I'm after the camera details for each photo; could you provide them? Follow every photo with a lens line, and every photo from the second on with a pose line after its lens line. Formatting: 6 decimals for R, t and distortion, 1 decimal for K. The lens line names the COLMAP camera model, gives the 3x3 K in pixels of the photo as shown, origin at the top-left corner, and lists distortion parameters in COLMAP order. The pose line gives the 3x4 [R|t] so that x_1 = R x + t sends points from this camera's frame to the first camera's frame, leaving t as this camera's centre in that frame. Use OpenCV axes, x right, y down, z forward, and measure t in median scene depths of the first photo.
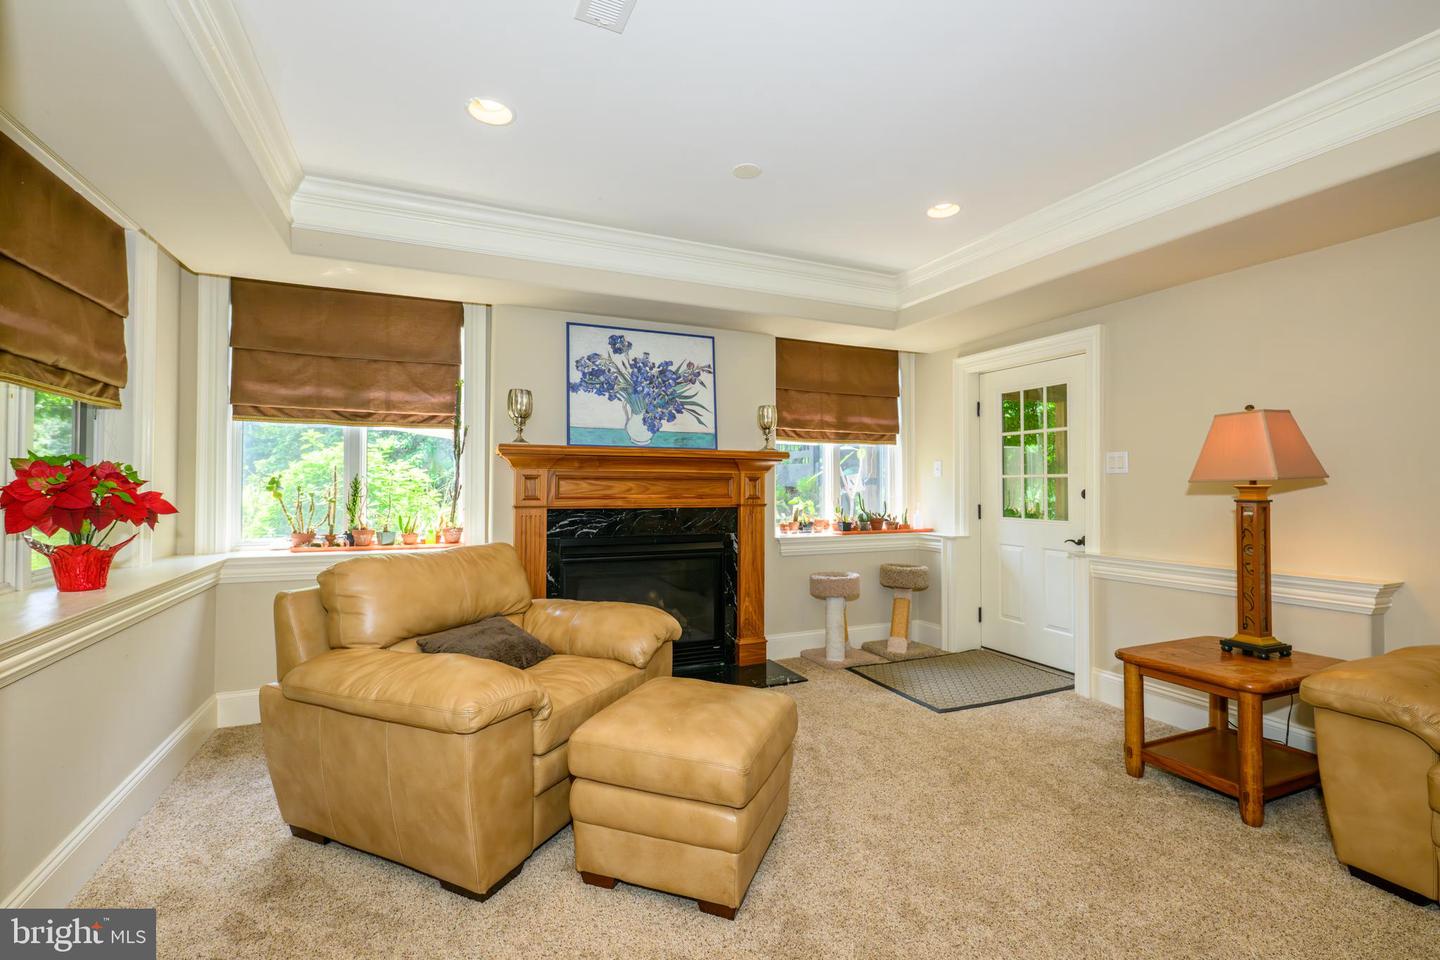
lens RADIAL K [[646.4, 0, 722.7], [0, 646.4, 480.3], [0, 0, 1]] dist [0.002042, 0.000527]
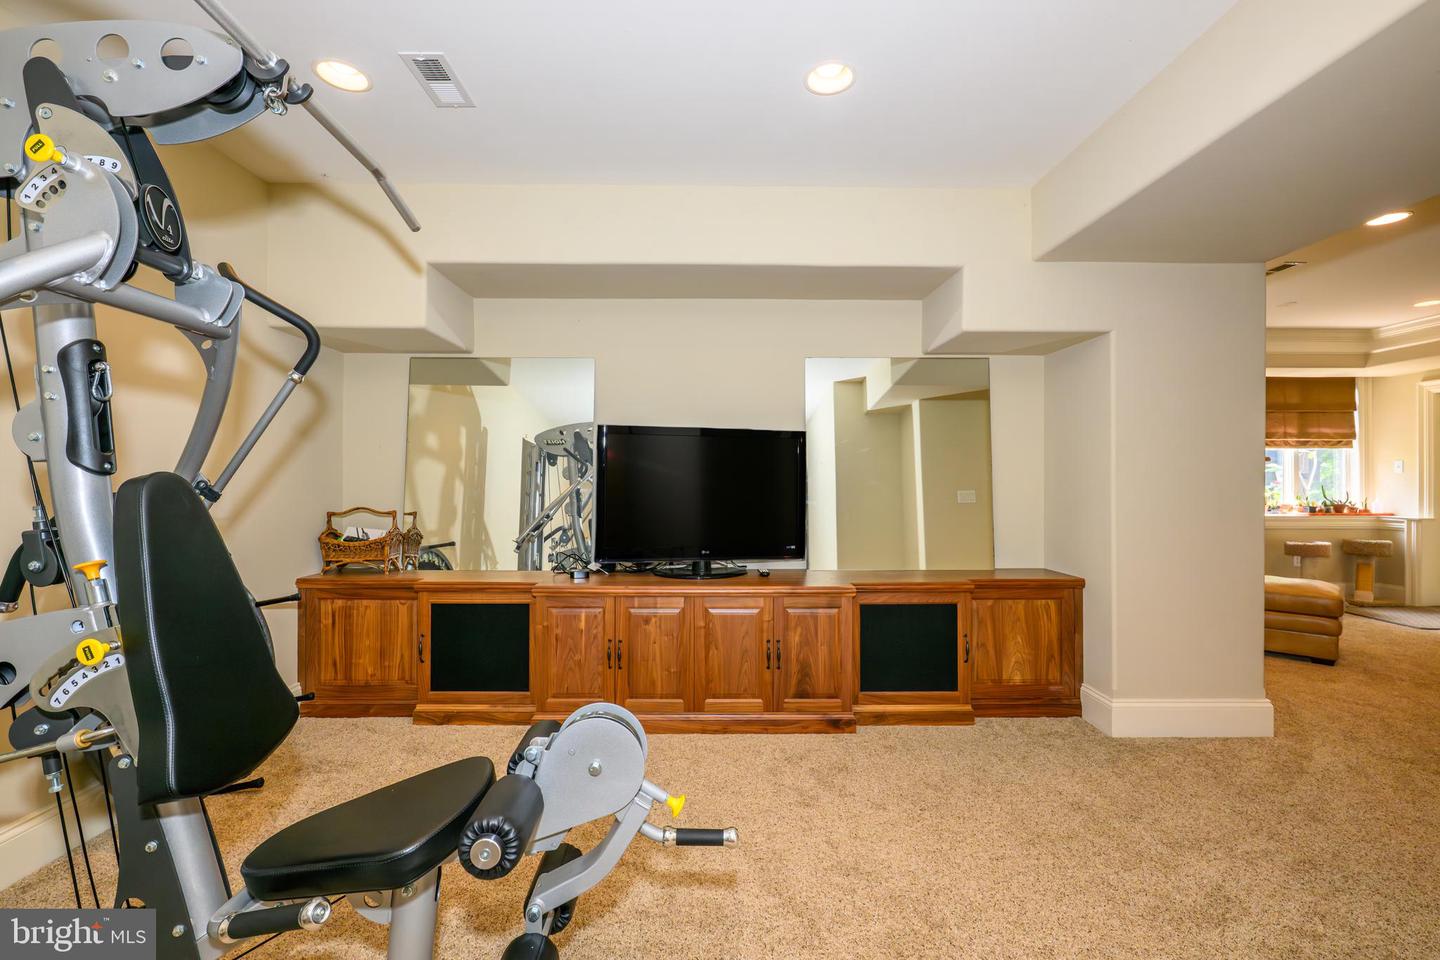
lens RADIAL K [[646.4, 0, 726.4], [0, 646.4, 477.4], [0, 0, 1]] dist [0.002042, 0.000527]
pose [[0.915867, -0.002036, -0.401478, -0.447271], [0.003144, 0.999993, 0.002101, -0.004299], [0.401470, -0.003186, 0.915866, -0.857362]]
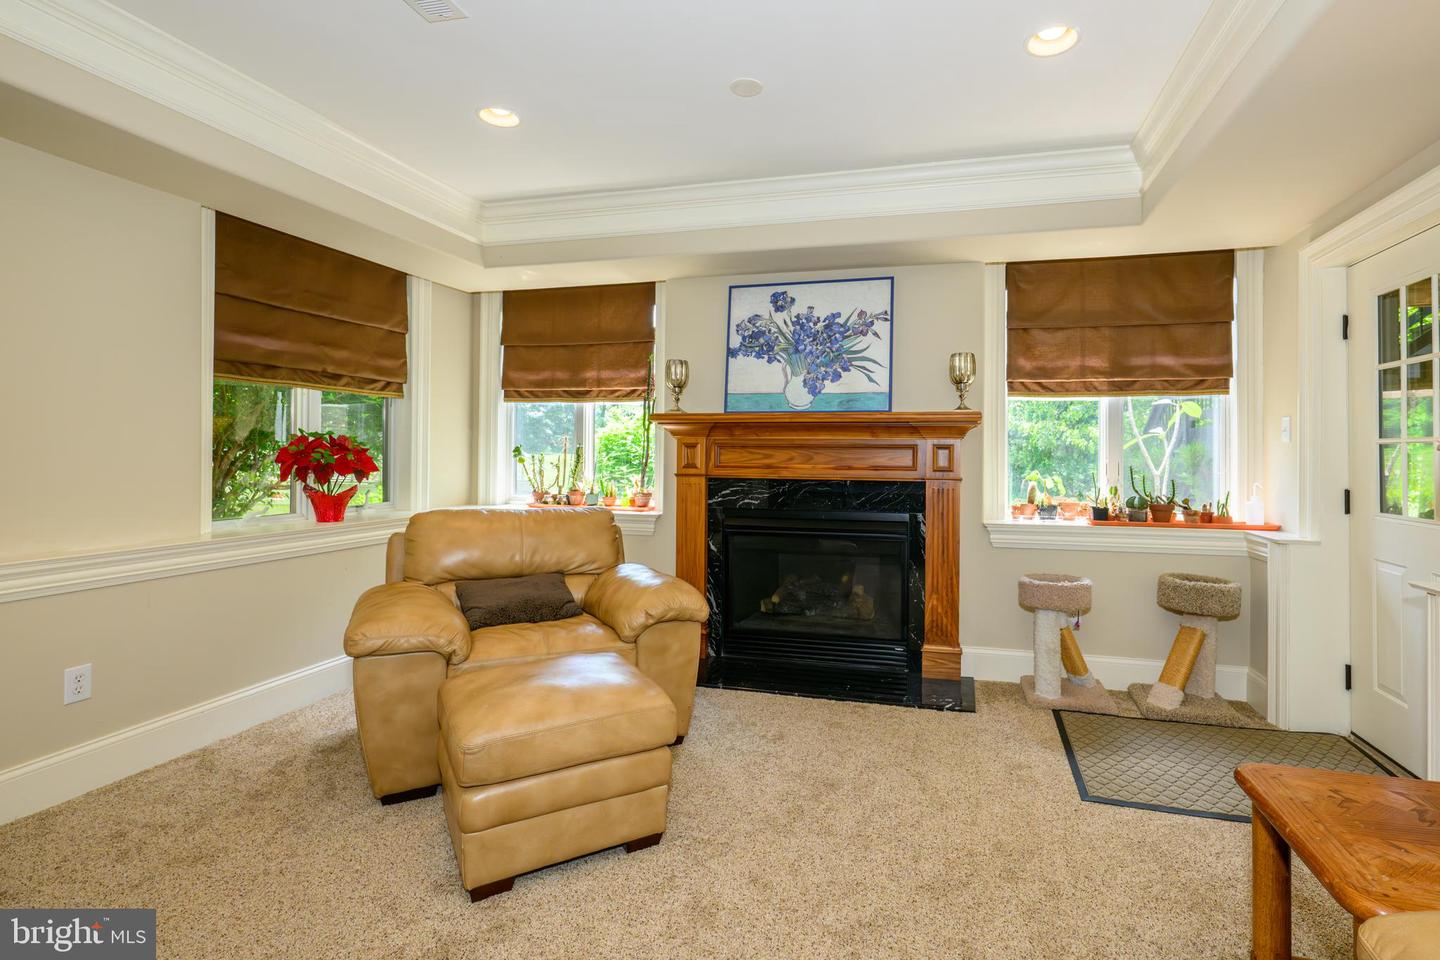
lens RADIAL K [[701.6, 0, 774.4], [0, 701.6, 449.7], [0, 0, 1]] dist [-0.003301, 0.000862]
pose [[0.781999, -0.000528, -0.623279, 0.441041], [-0.000233, 0.999999, -0.001140, 0.002840], [0.623279, 0.001037, 0.781999, 0.201247]]
